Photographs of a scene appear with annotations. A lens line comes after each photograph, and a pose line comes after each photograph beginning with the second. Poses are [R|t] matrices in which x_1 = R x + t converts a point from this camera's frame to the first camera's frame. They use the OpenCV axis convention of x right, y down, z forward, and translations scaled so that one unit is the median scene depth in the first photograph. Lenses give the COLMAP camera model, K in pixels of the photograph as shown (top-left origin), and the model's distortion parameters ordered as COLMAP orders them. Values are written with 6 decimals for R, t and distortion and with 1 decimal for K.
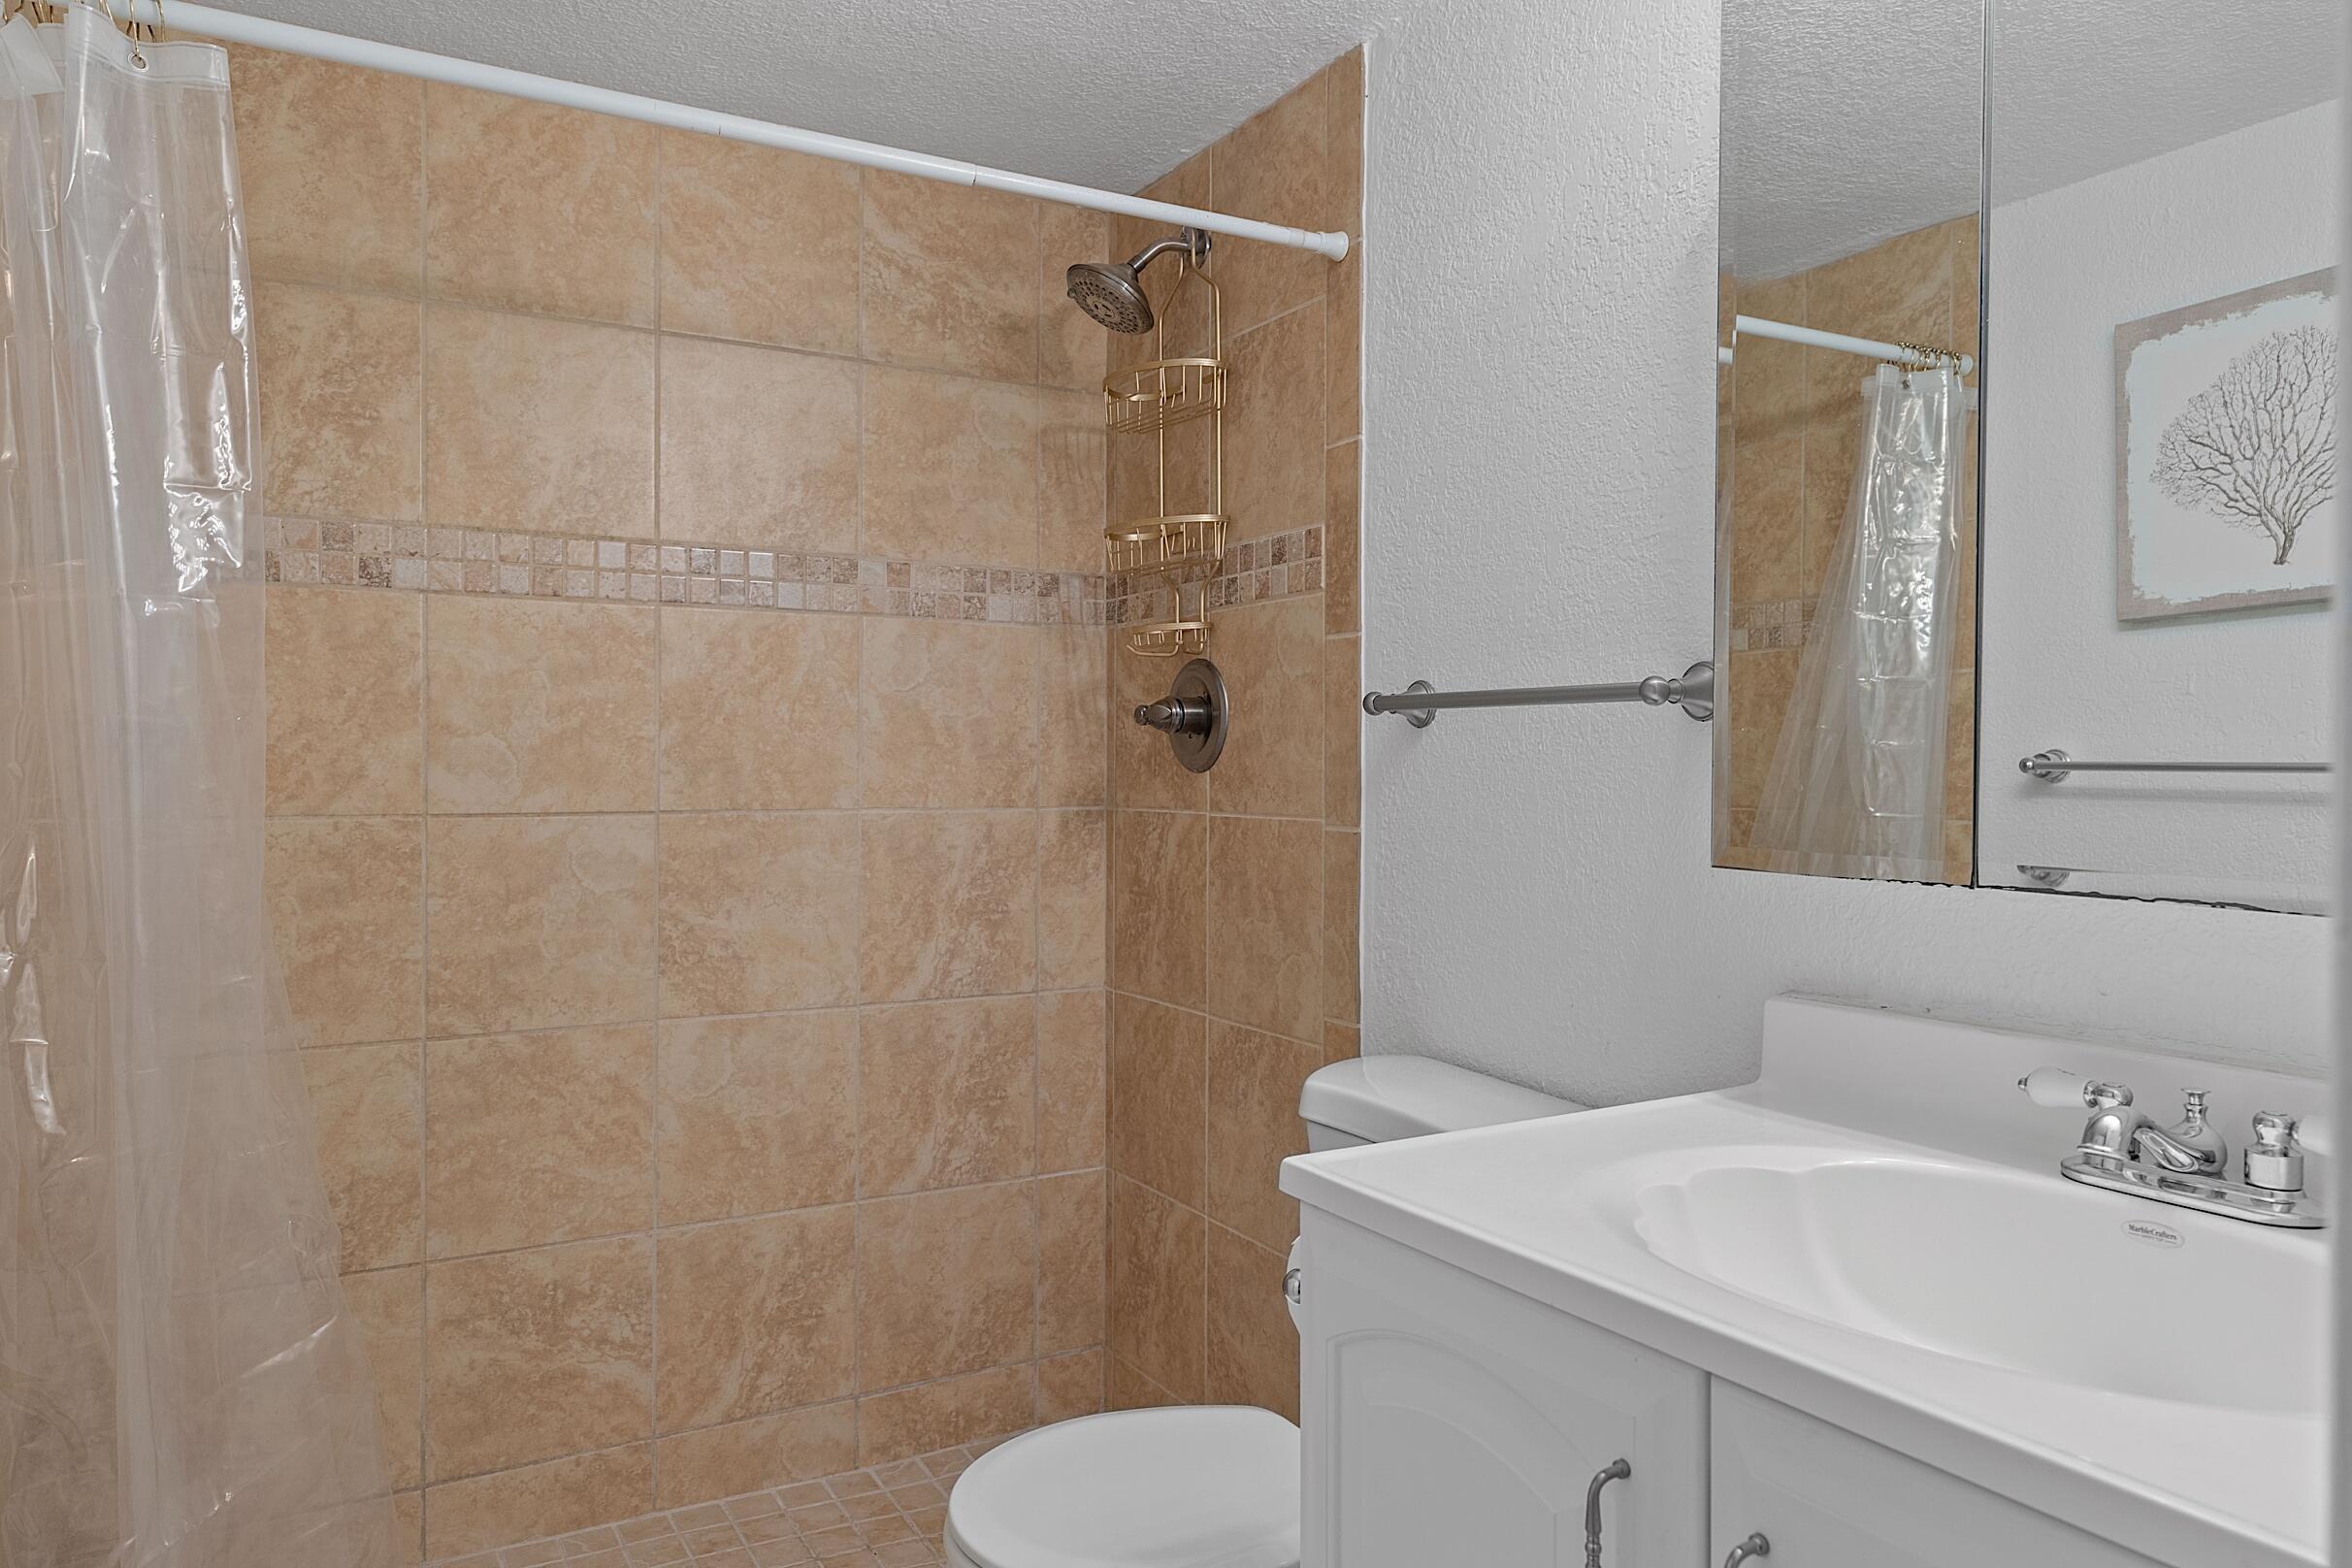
lens RADIAL K [[1561.1, 0, 1179.3], [0, 1561.1, 773.7], [0, 0, 1]] dist [0.000531, 0.003568]
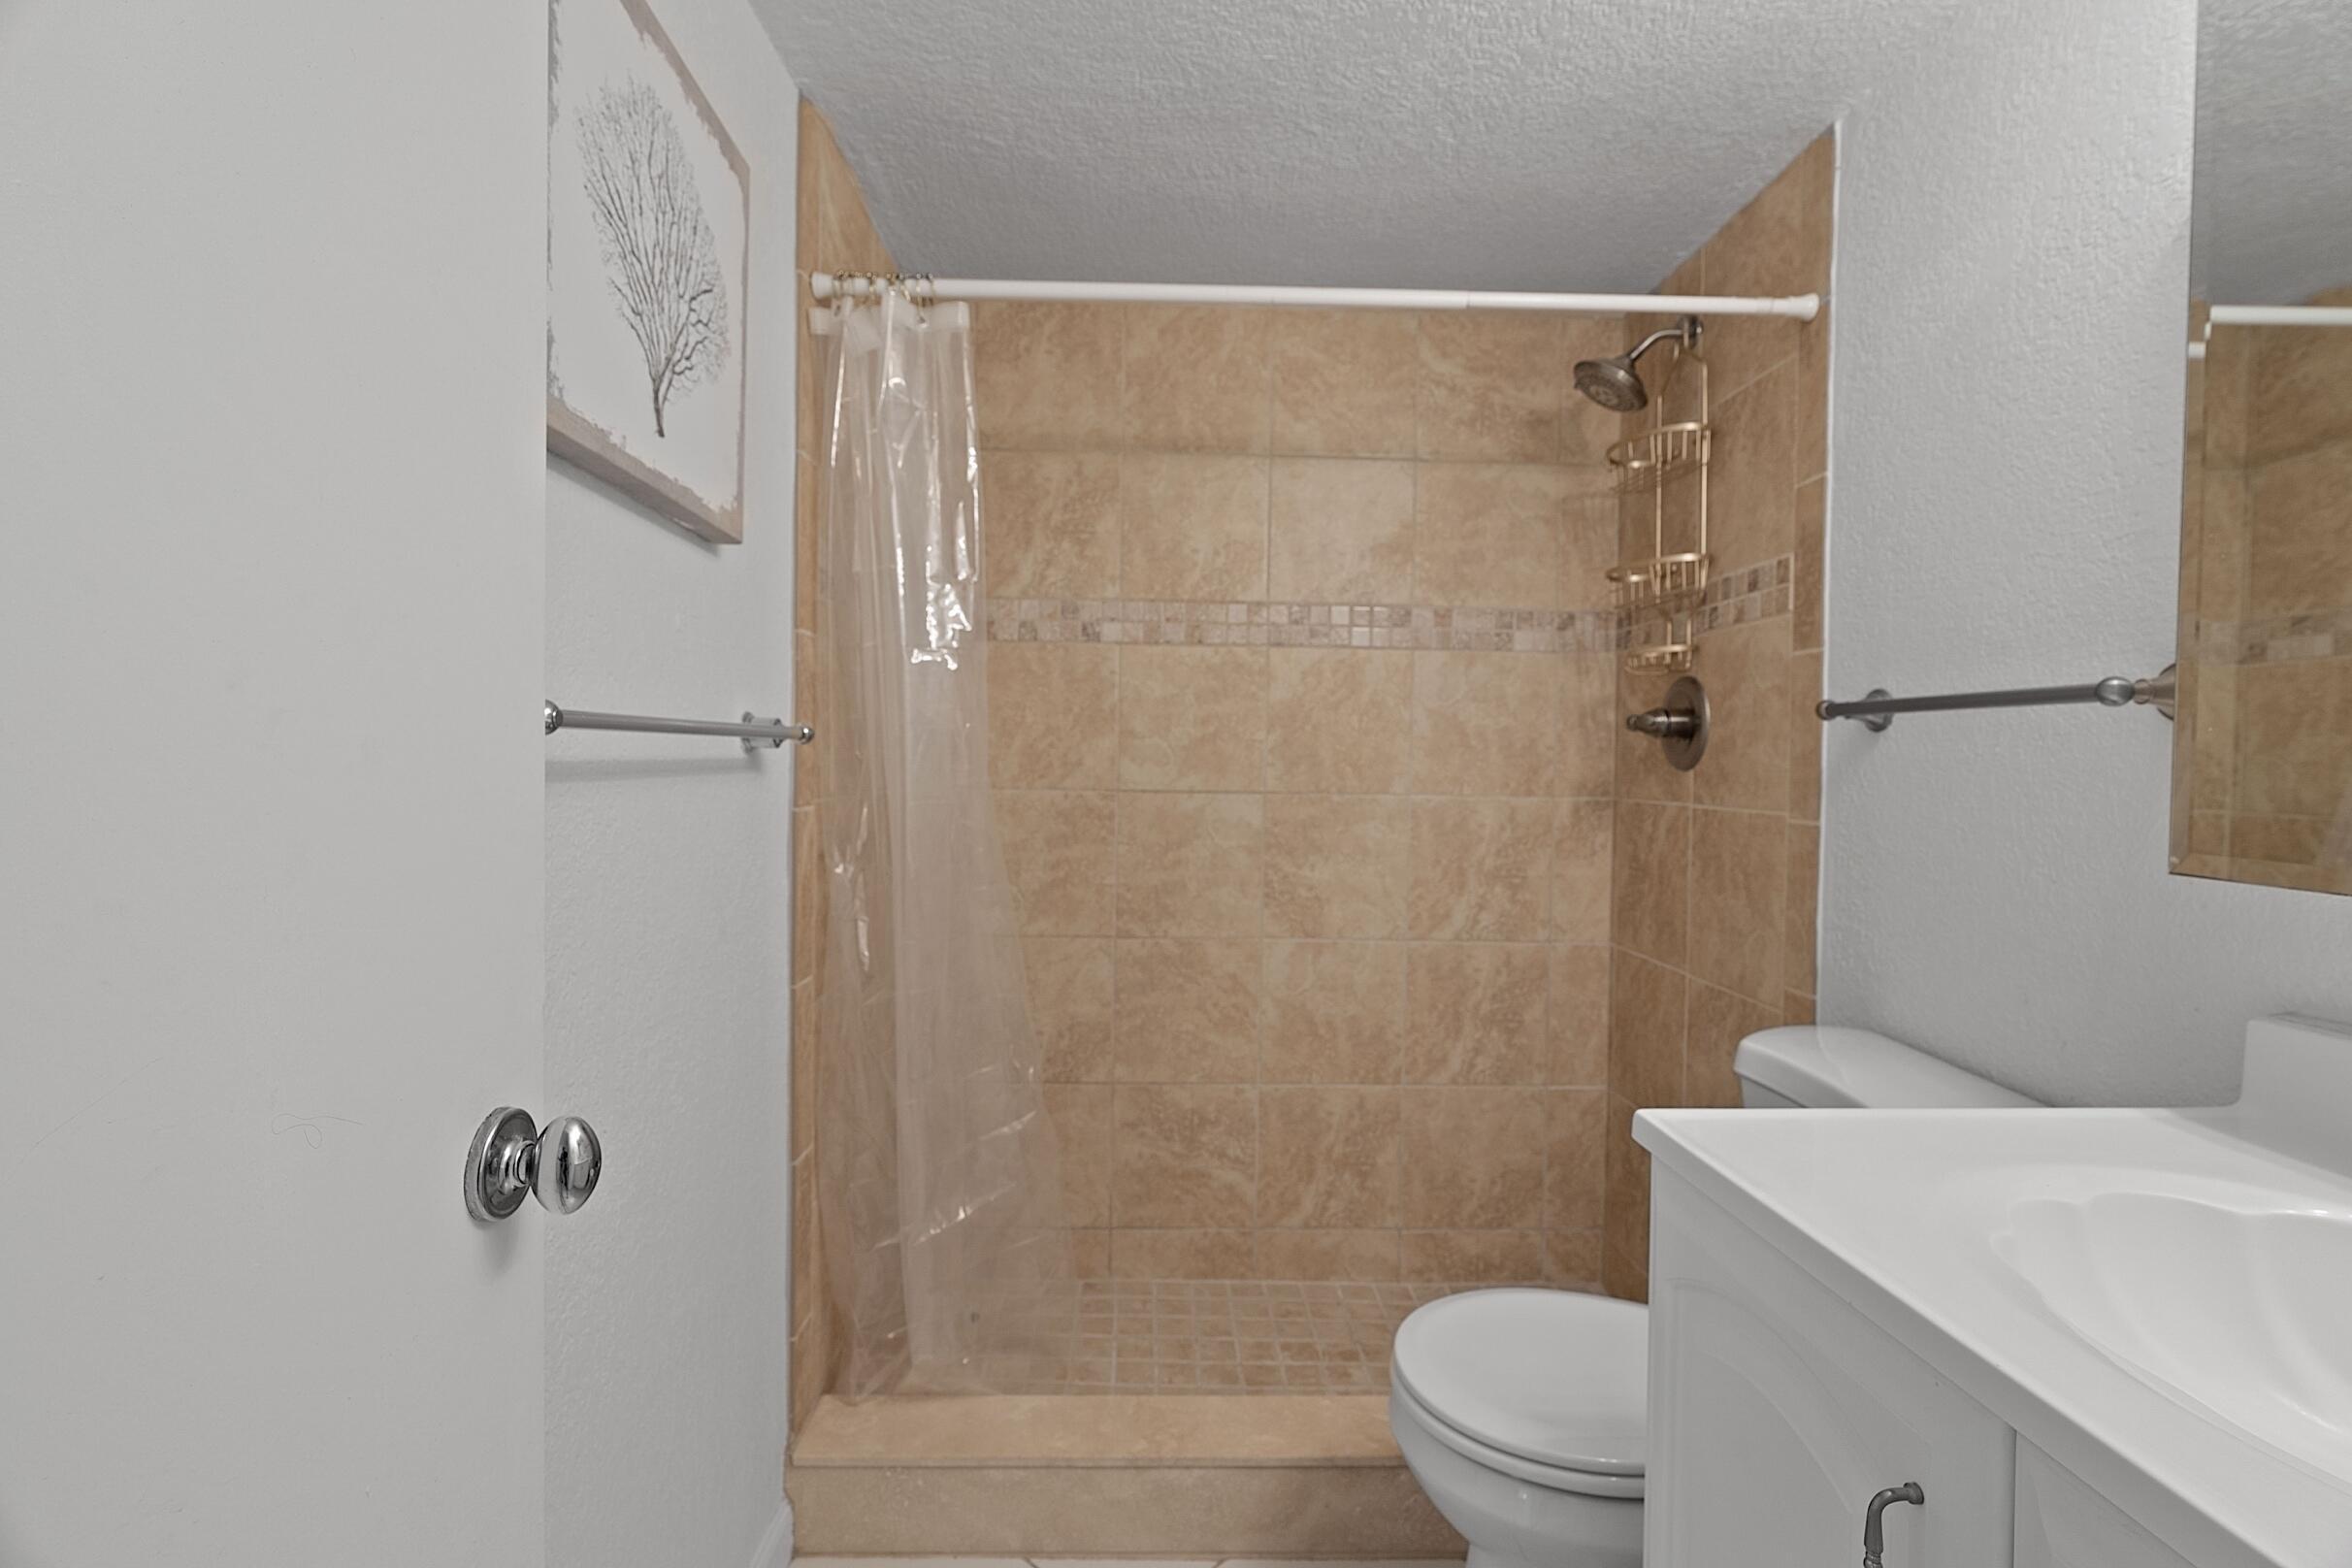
lens RADIAL K [[1106.9, 0, 1176.2], [0, 1106.9, 774.3], [0, 0, 1]] dist [-0.013050, 0.005302]
pose [[0.880181, 0.017448, -0.474318, 0.073227], [-0.016254, 0.999846, 0.006619, 0.002573], [0.474361, 0.001884, 0.880329, 0.070861]]
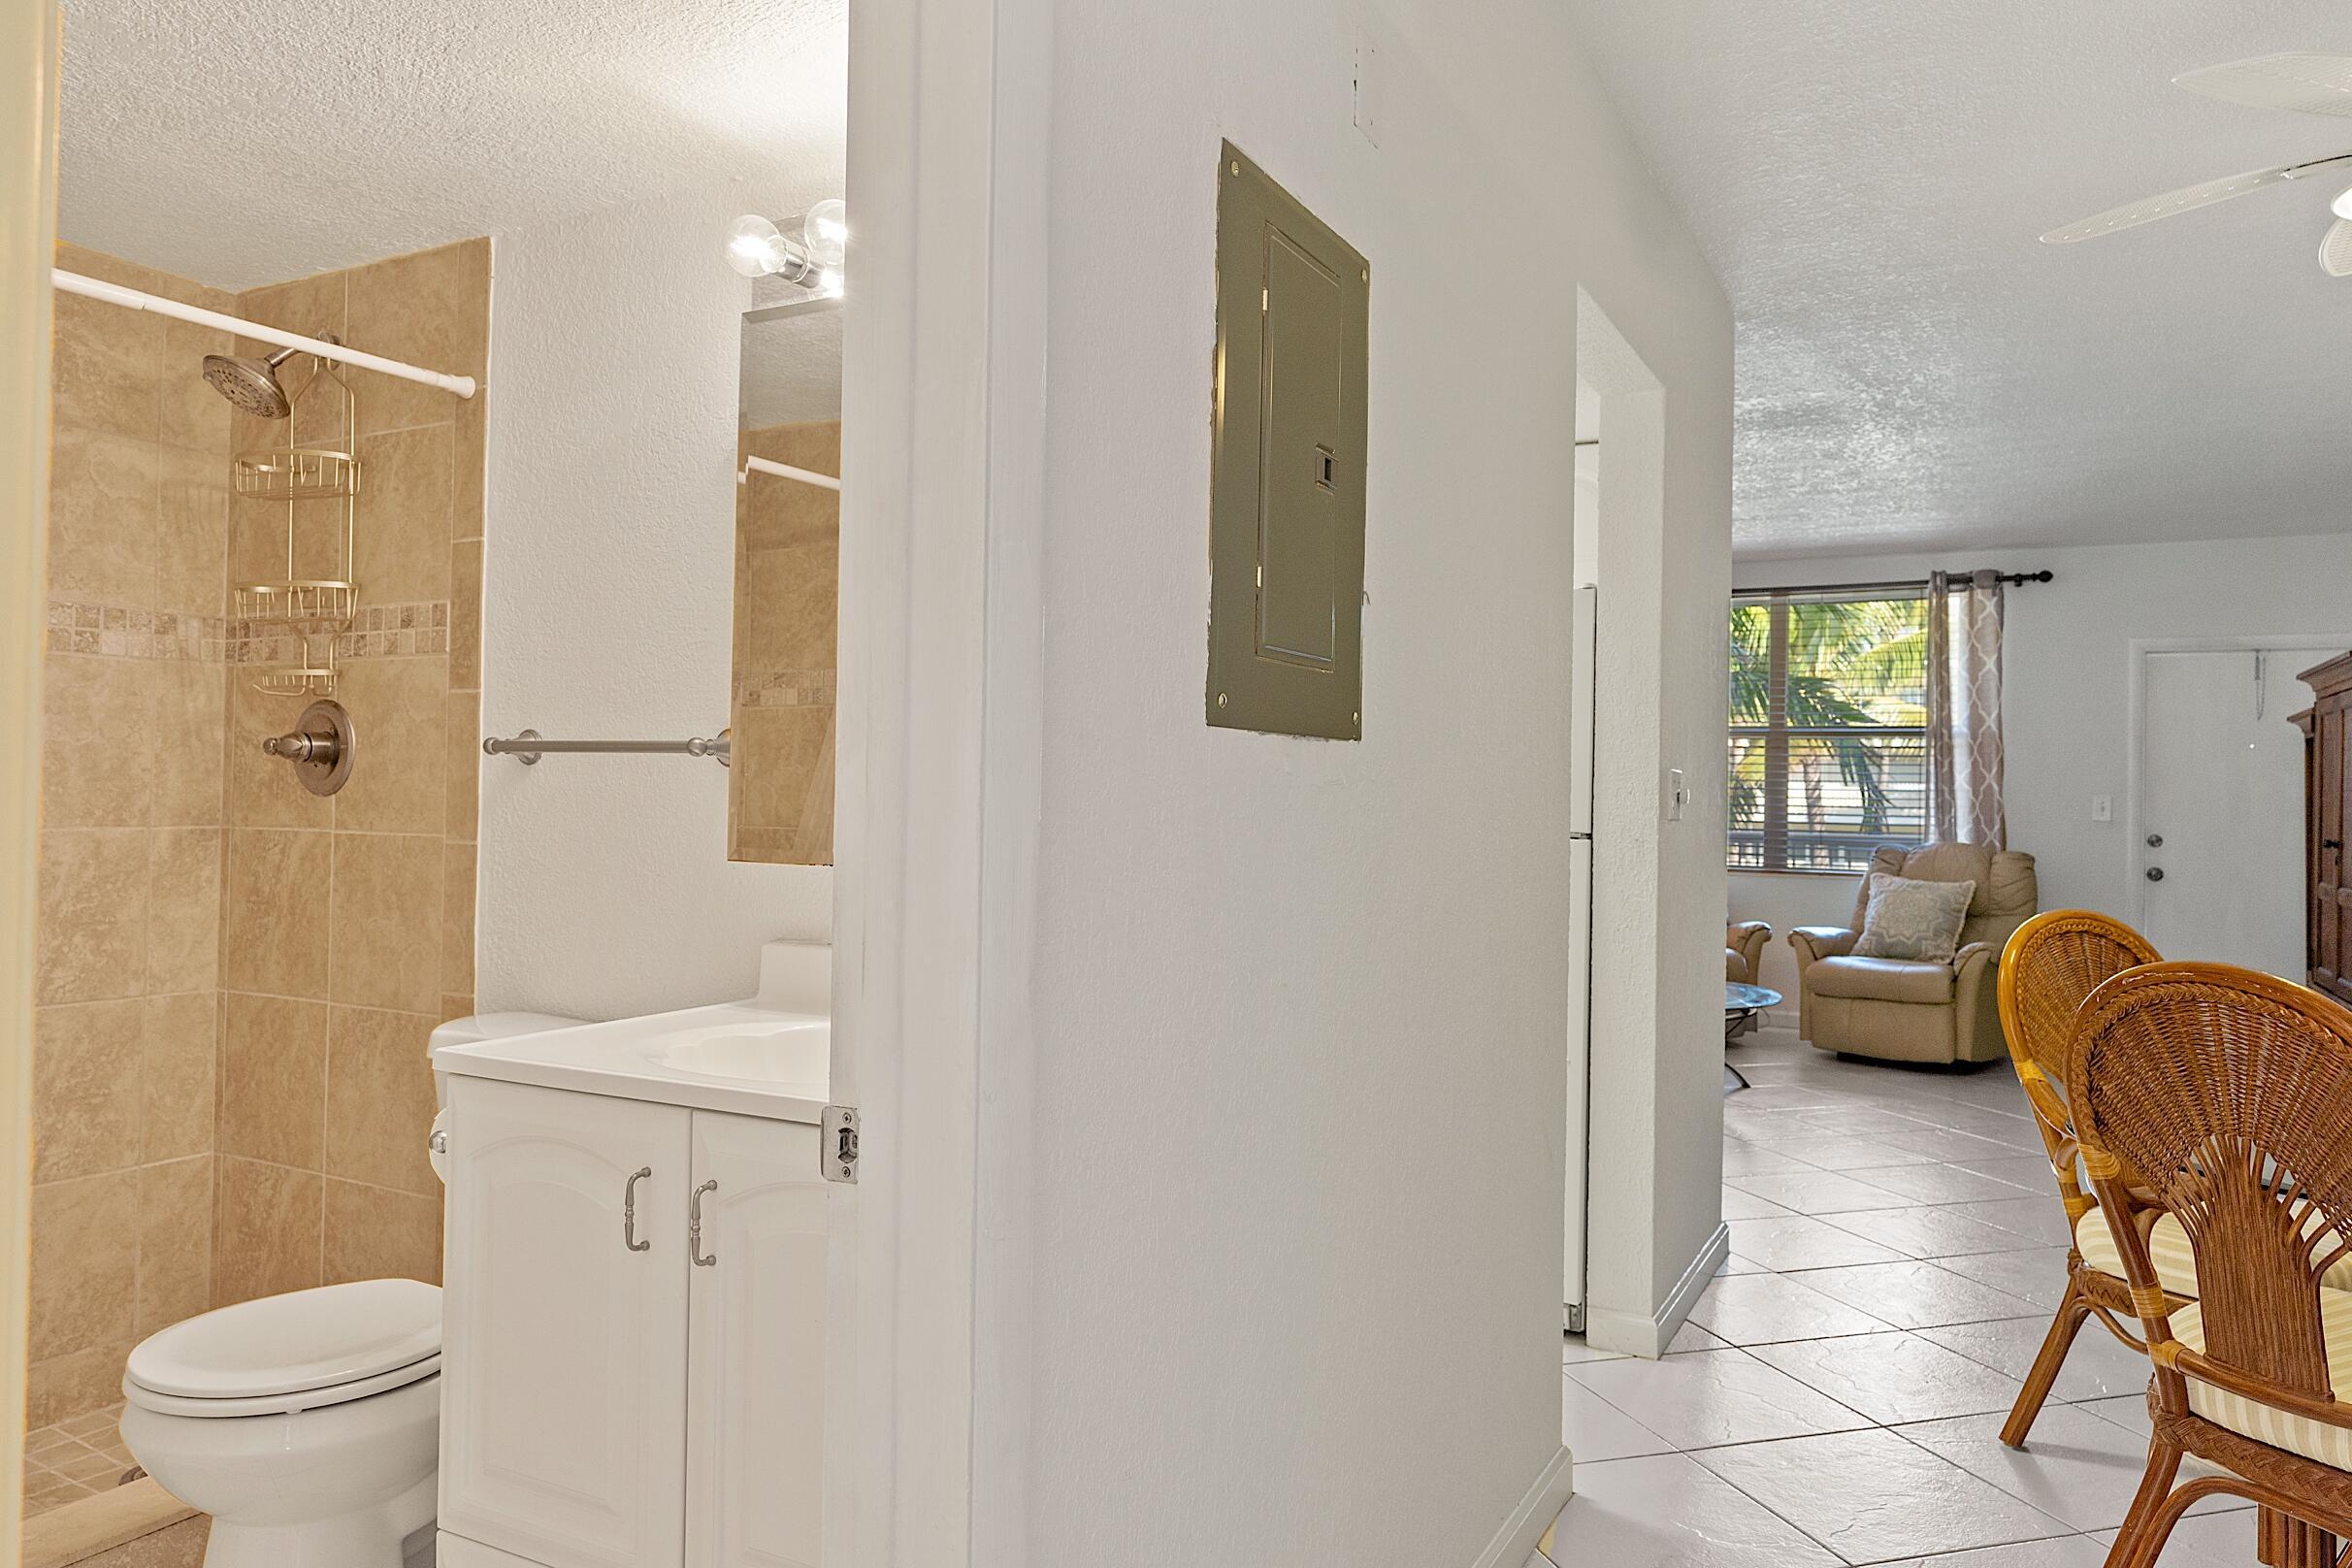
lens RADIAL K [[1561.1, 0, 1179.3], [0, 1561.1, 773.7], [0, 0, 1]] dist [0.000531, 0.003568]
pose [[0.848870, 0.018463, 0.528280, -0.064352], [-0.009798, 0.999768, -0.019197, -0.001546], [-0.528511, 0.011120, 0.848853, -0.348491]]
